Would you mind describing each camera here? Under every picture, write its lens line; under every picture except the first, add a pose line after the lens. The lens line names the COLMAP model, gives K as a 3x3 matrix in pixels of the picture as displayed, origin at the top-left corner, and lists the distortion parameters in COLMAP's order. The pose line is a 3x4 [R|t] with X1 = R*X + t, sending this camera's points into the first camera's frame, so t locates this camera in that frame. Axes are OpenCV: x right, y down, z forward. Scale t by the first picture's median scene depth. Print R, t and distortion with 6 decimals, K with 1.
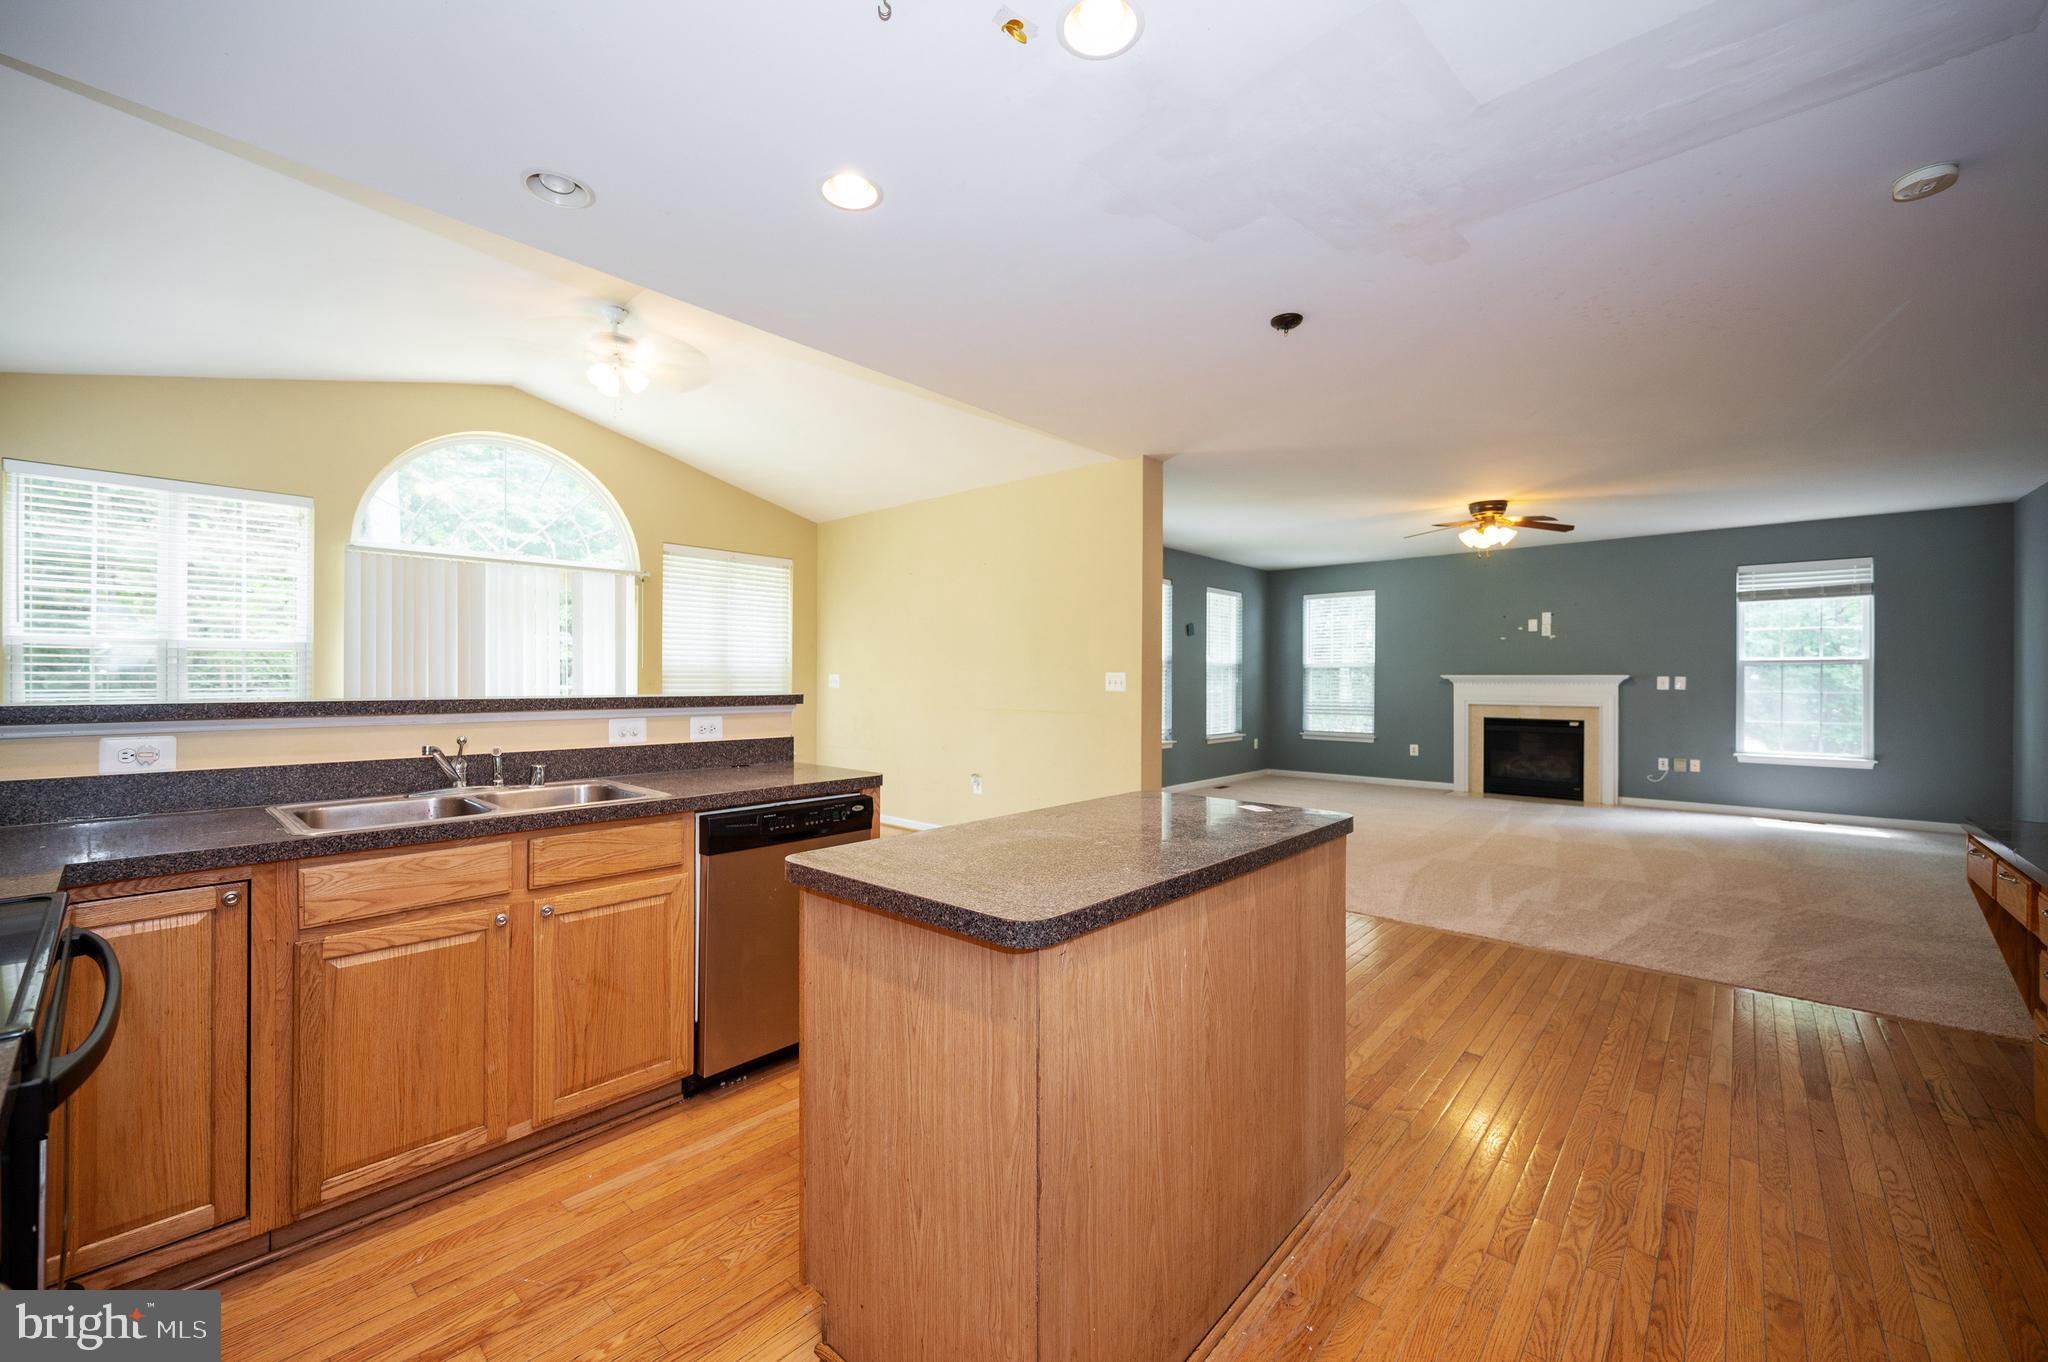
lens RADIAL K [[819.6, 0, 1023.1], [0, 819.6, 683.3], [0, 0, 1]] dist [-0.000183, -0.000005]
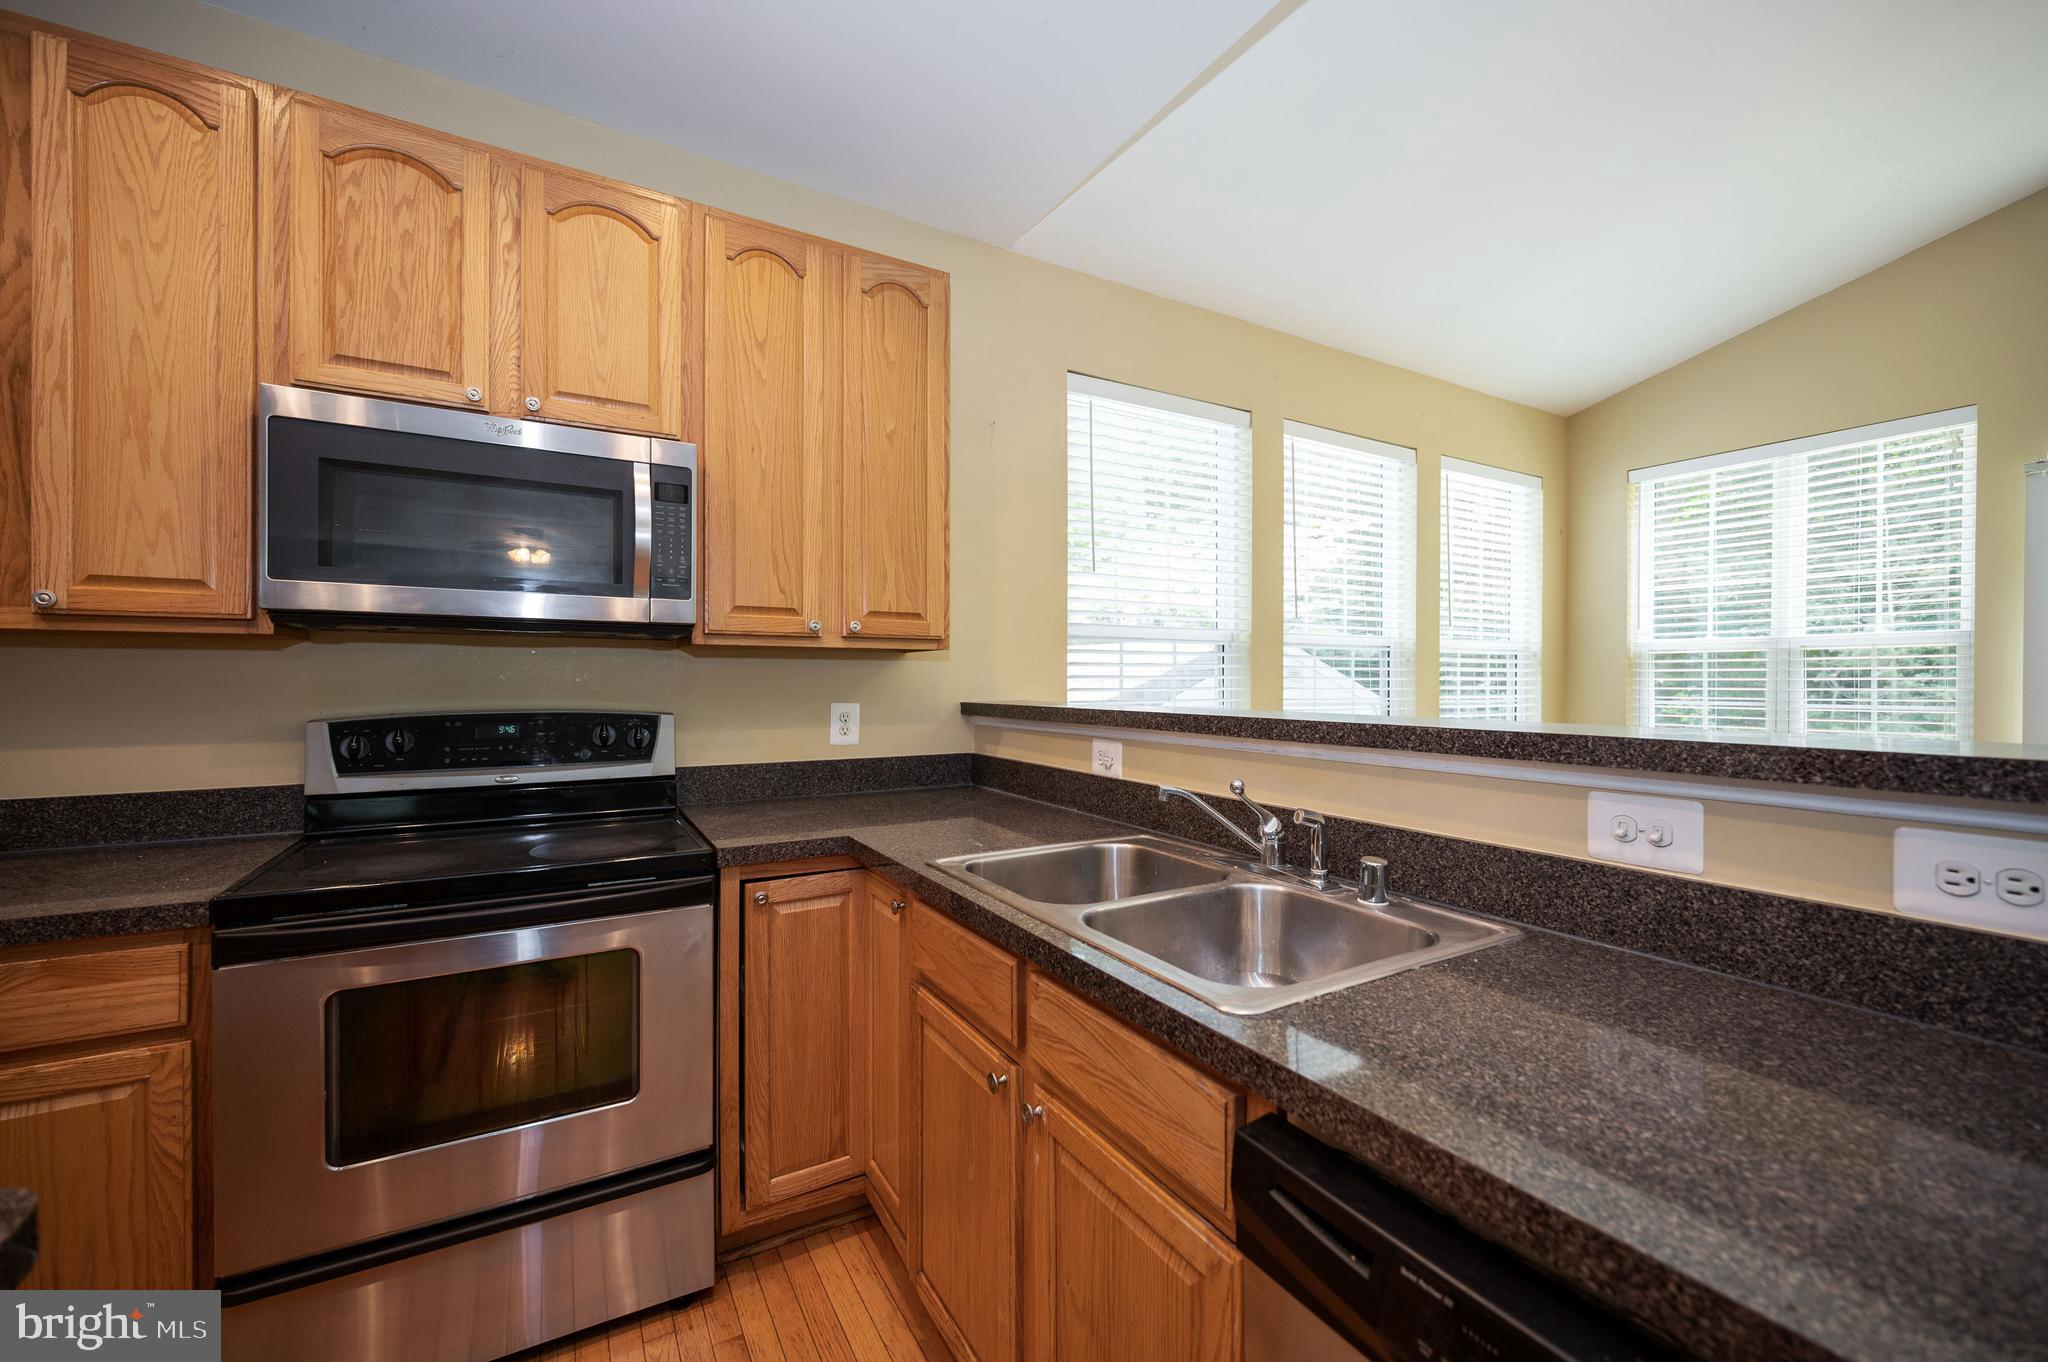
lens RADIAL K [[819.6, 0, 1023.1], [0, 819.6, 683.3], [0, 0, 1]] dist [-0.000183, -0.000005]
pose [[-0.320074, -0.001480, -0.947392, -0.050474], [-0.006404, 0.999979, 0.000601, -0.006173], [0.947371, 0.006260, -0.320076, 0.973205]]
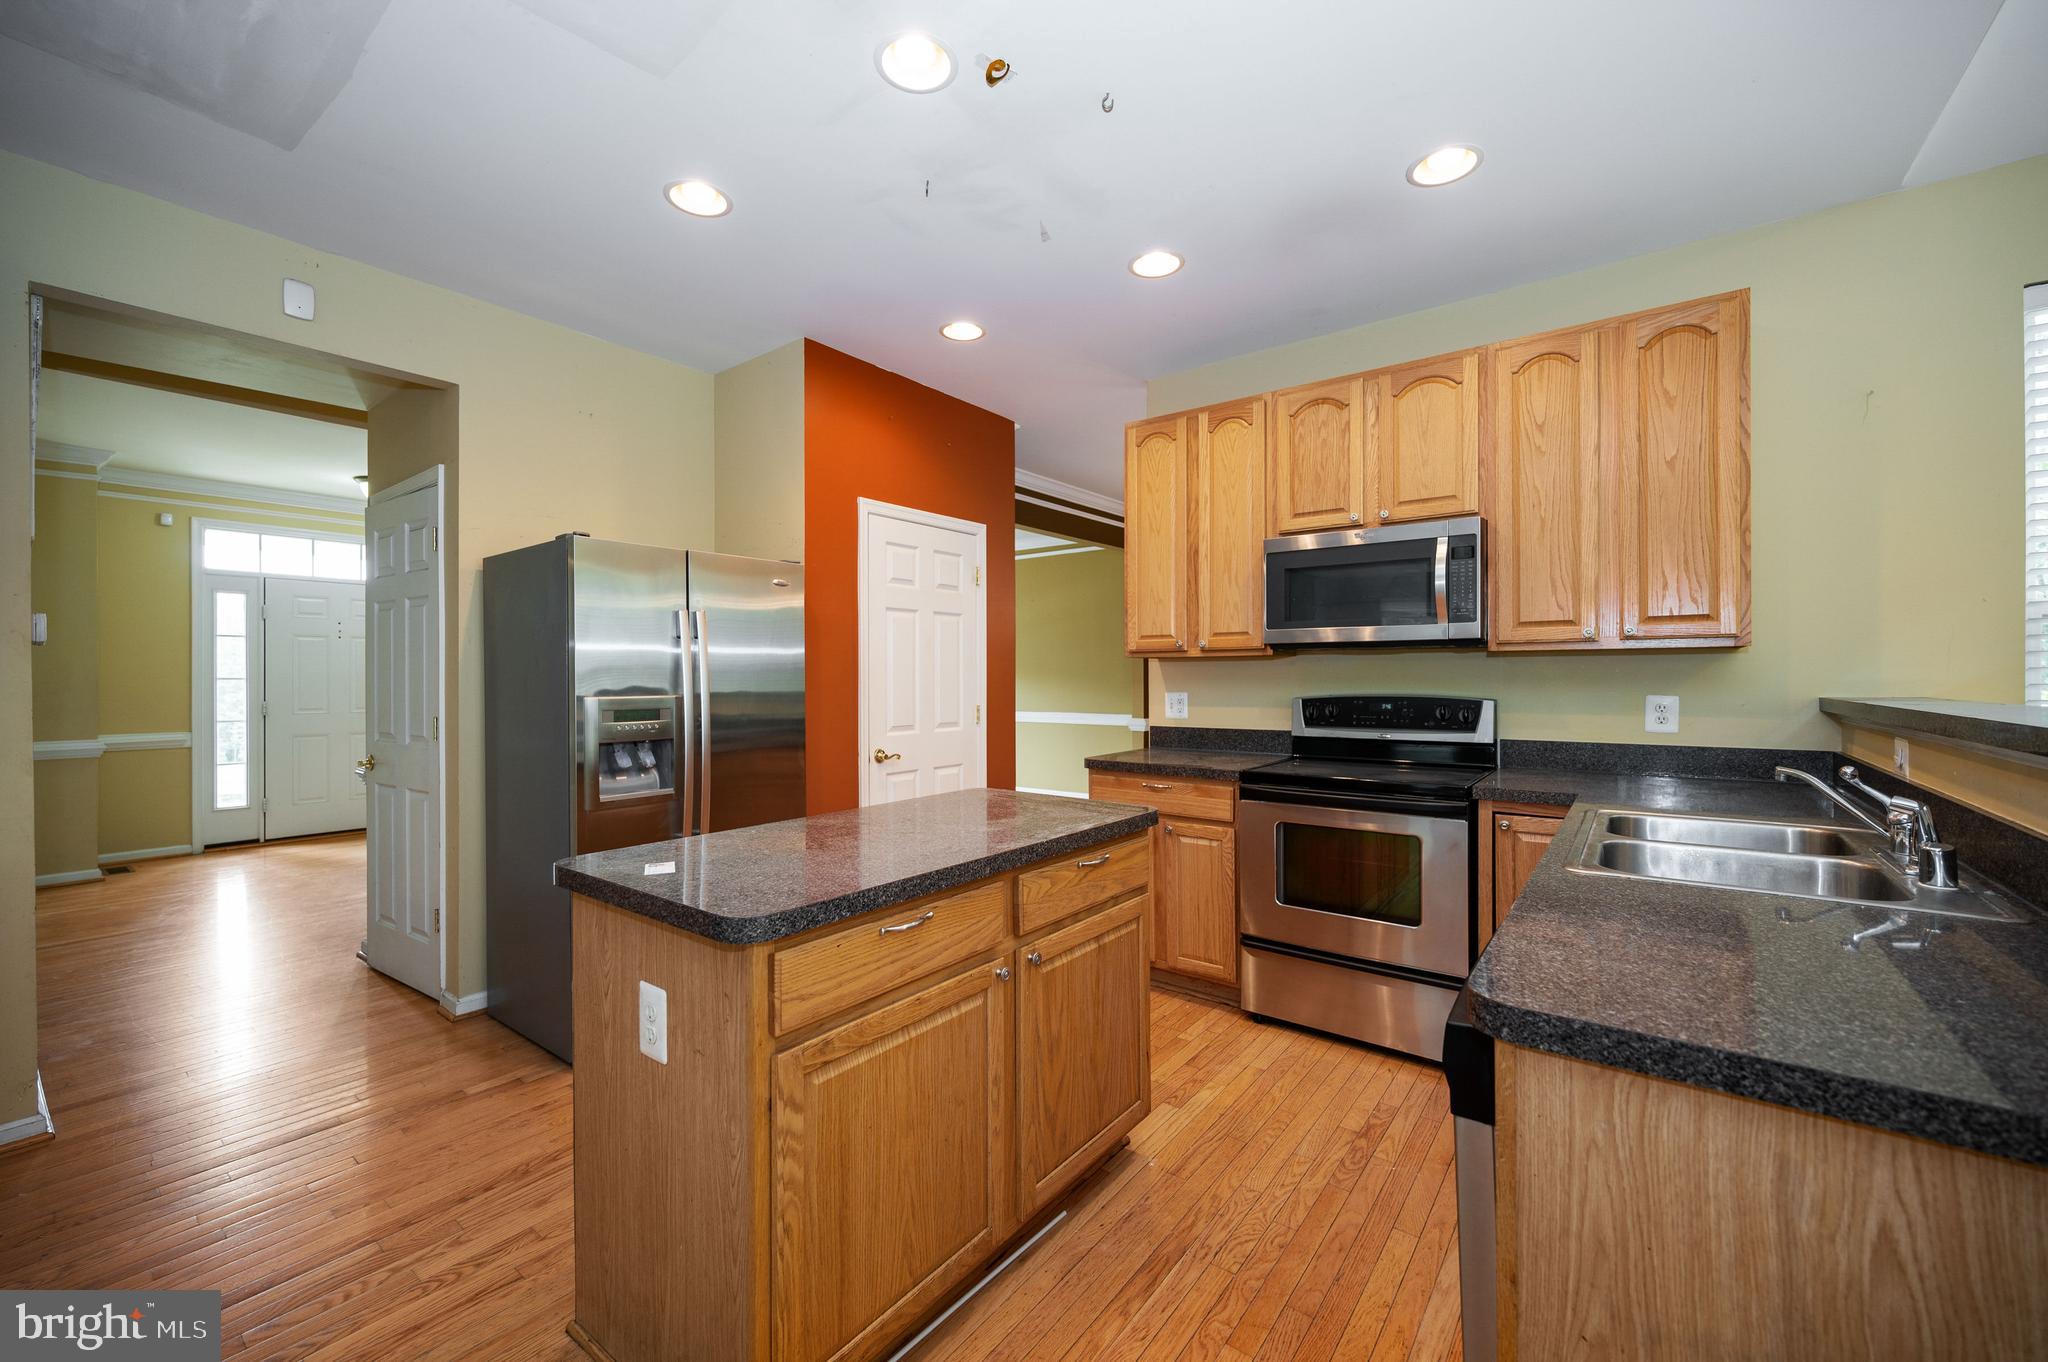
lens RADIAL K [[819.6, 0, 1023.1], [0, 819.6, 683.3], [0, 0, 1]] dist [-0.000183, -0.000005]
pose [[-0.997382, 0.000250, -0.072315, 0.045017], [-0.000551, 0.999939, 0.011051, -0.009463], [0.072313, 0.011062, -0.997321, 1.601360]]
